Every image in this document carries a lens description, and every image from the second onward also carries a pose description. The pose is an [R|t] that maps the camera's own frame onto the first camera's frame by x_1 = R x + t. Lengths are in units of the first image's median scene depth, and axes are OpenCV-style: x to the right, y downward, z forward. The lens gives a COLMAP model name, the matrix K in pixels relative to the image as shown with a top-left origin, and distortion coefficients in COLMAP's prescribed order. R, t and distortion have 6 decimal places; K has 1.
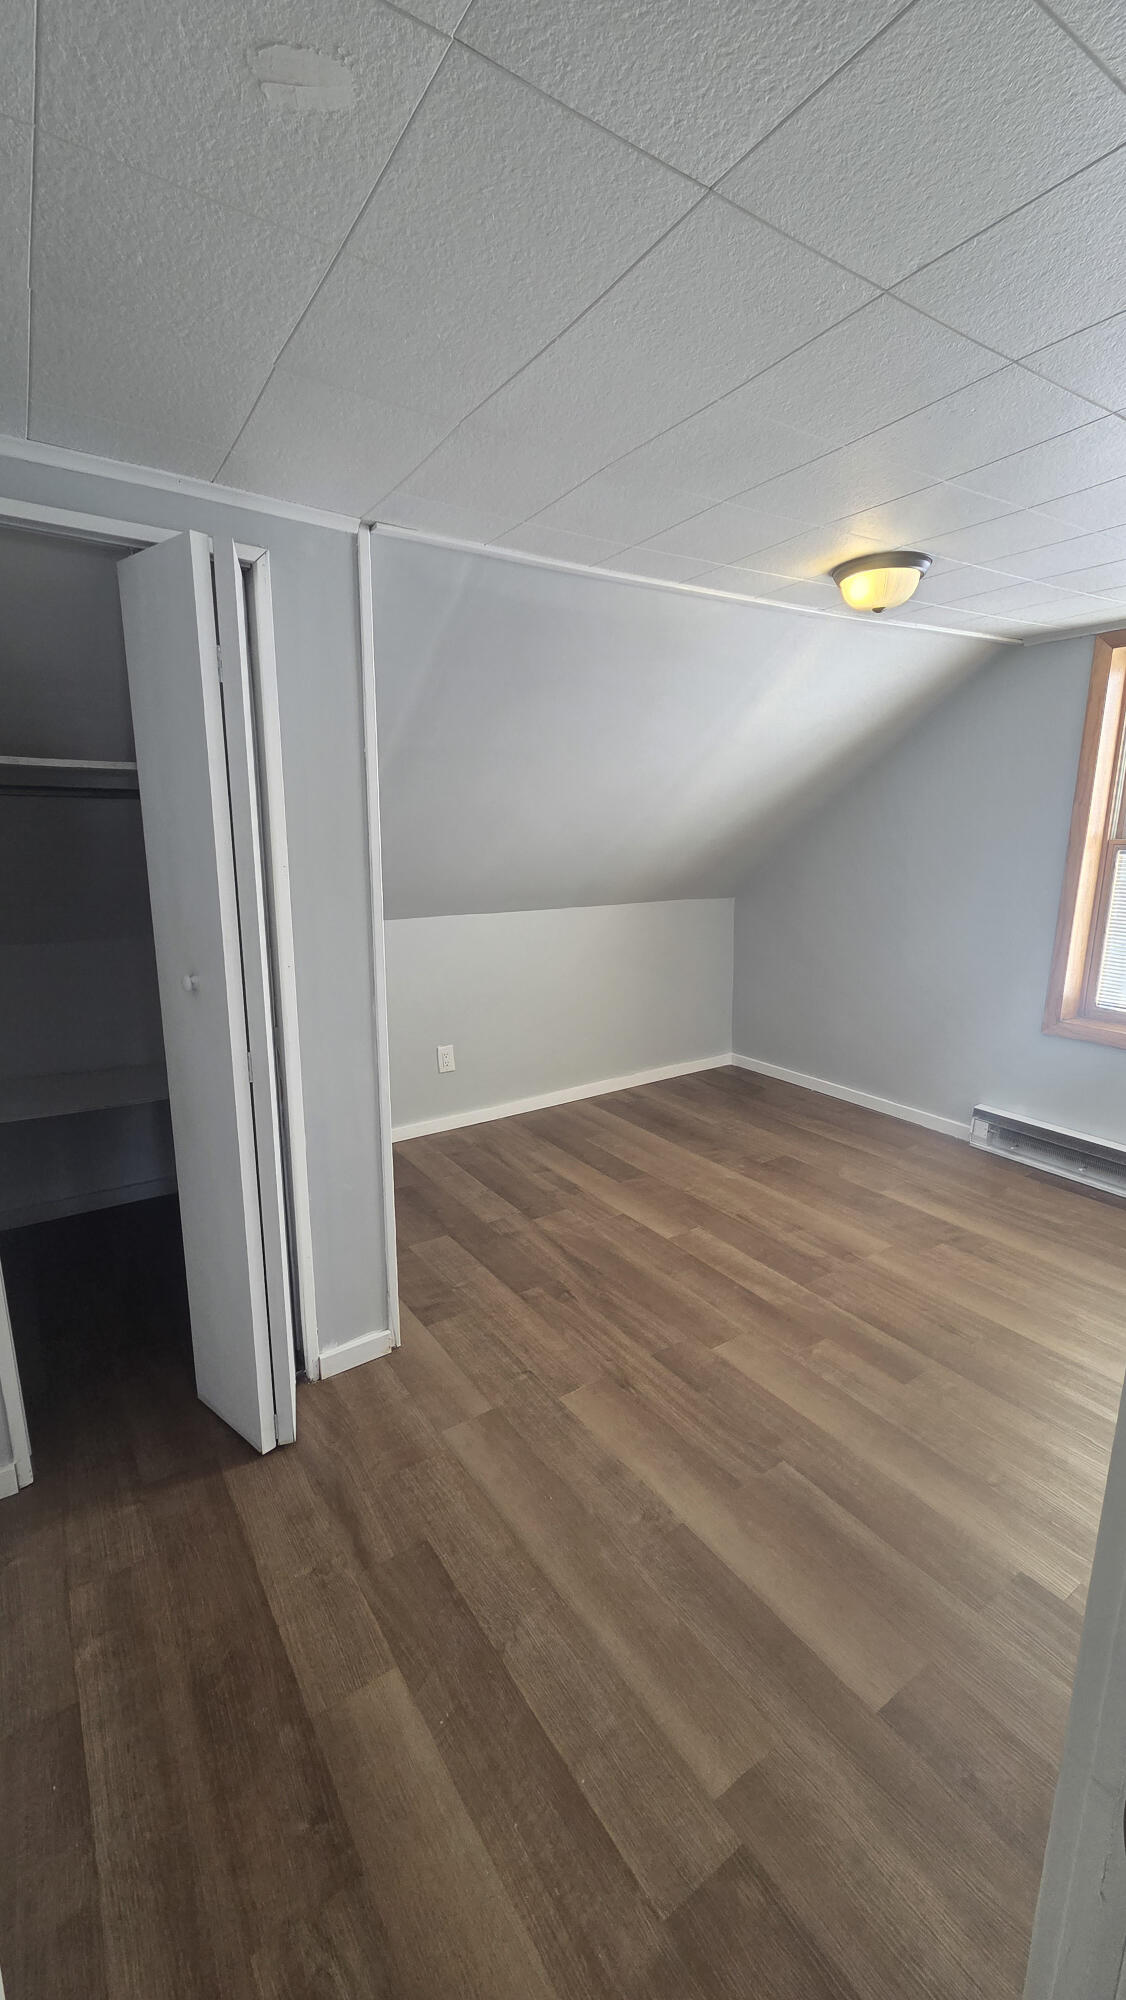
lens RADIAL K [[821.3, 0, 559.4], [0, 821.3, 1001.7], [0, 0, 1]] dist [0.007132, 0.000533]
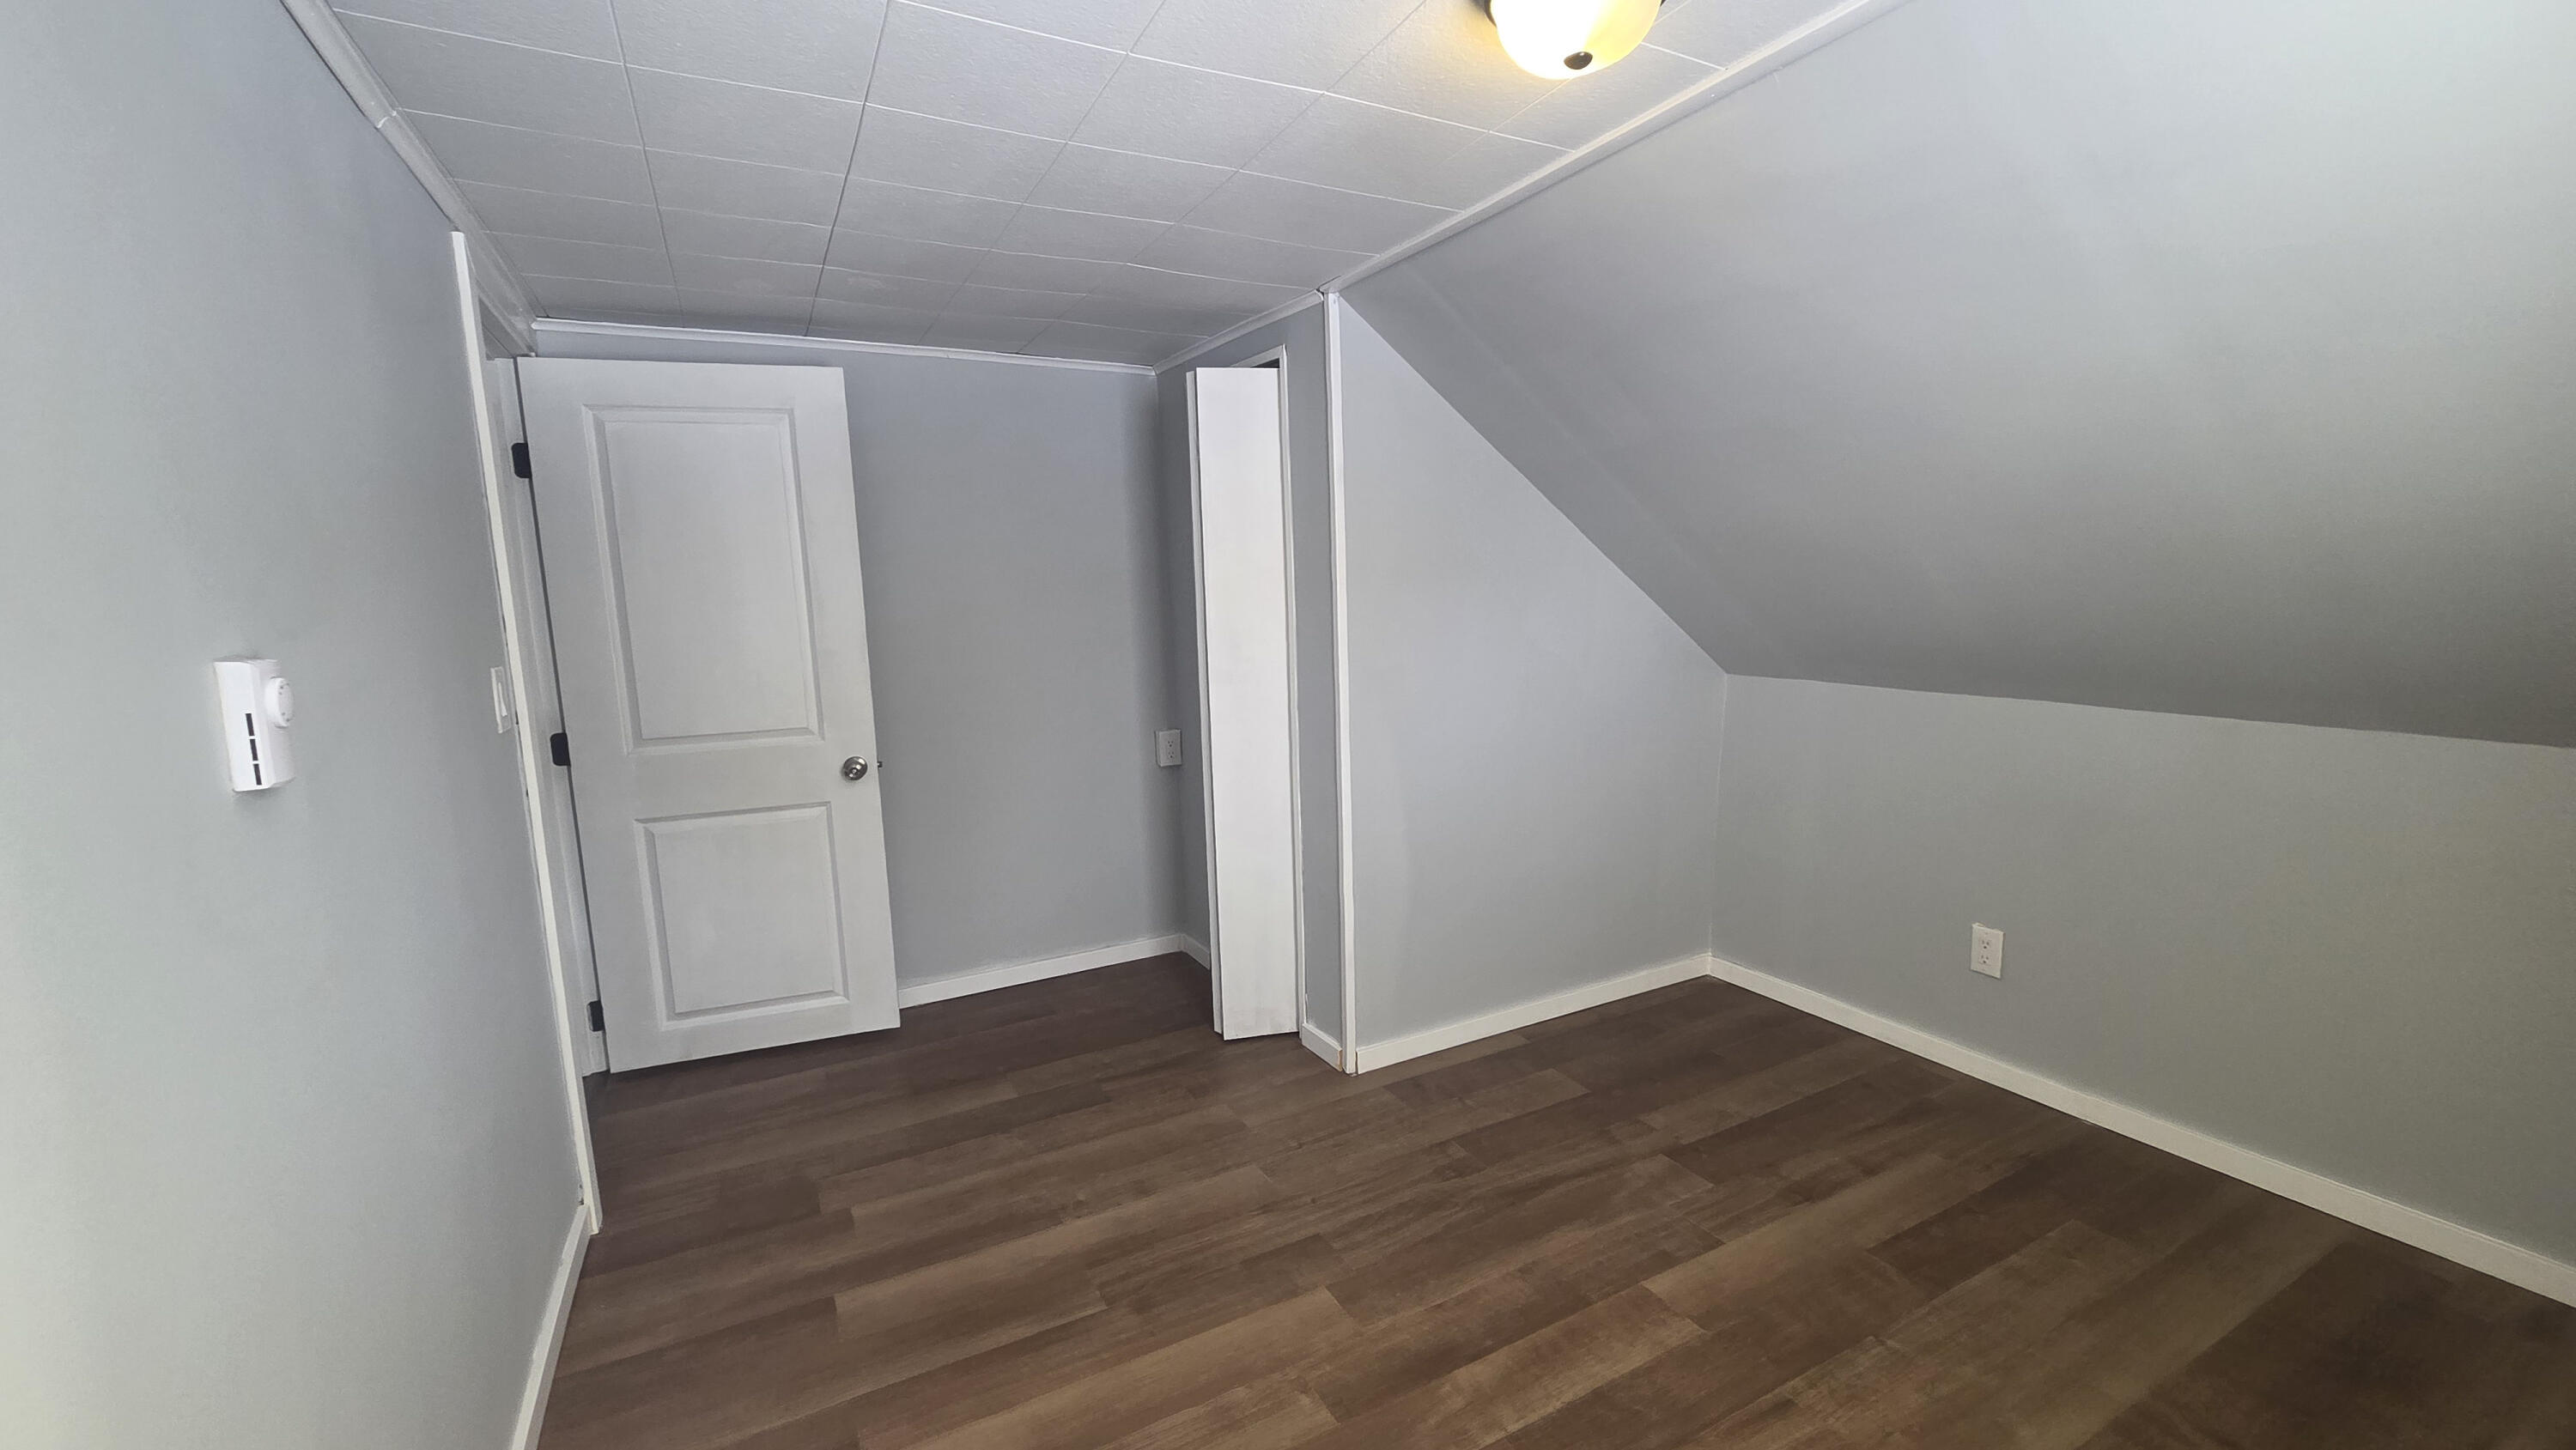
lens RADIAL K [[1057.7, 0, 1295.3], [0, 1057.7, 720.7], [0, 0, 1]] dist [0.007132, 0.000533]
pose [[-0.106073, 0.137571, -0.984796, 0.952575], [-0.182295, 0.970907, 0.155266, -0.172443], [0.977506, 0.195993, -0.077909, 0.894711]]
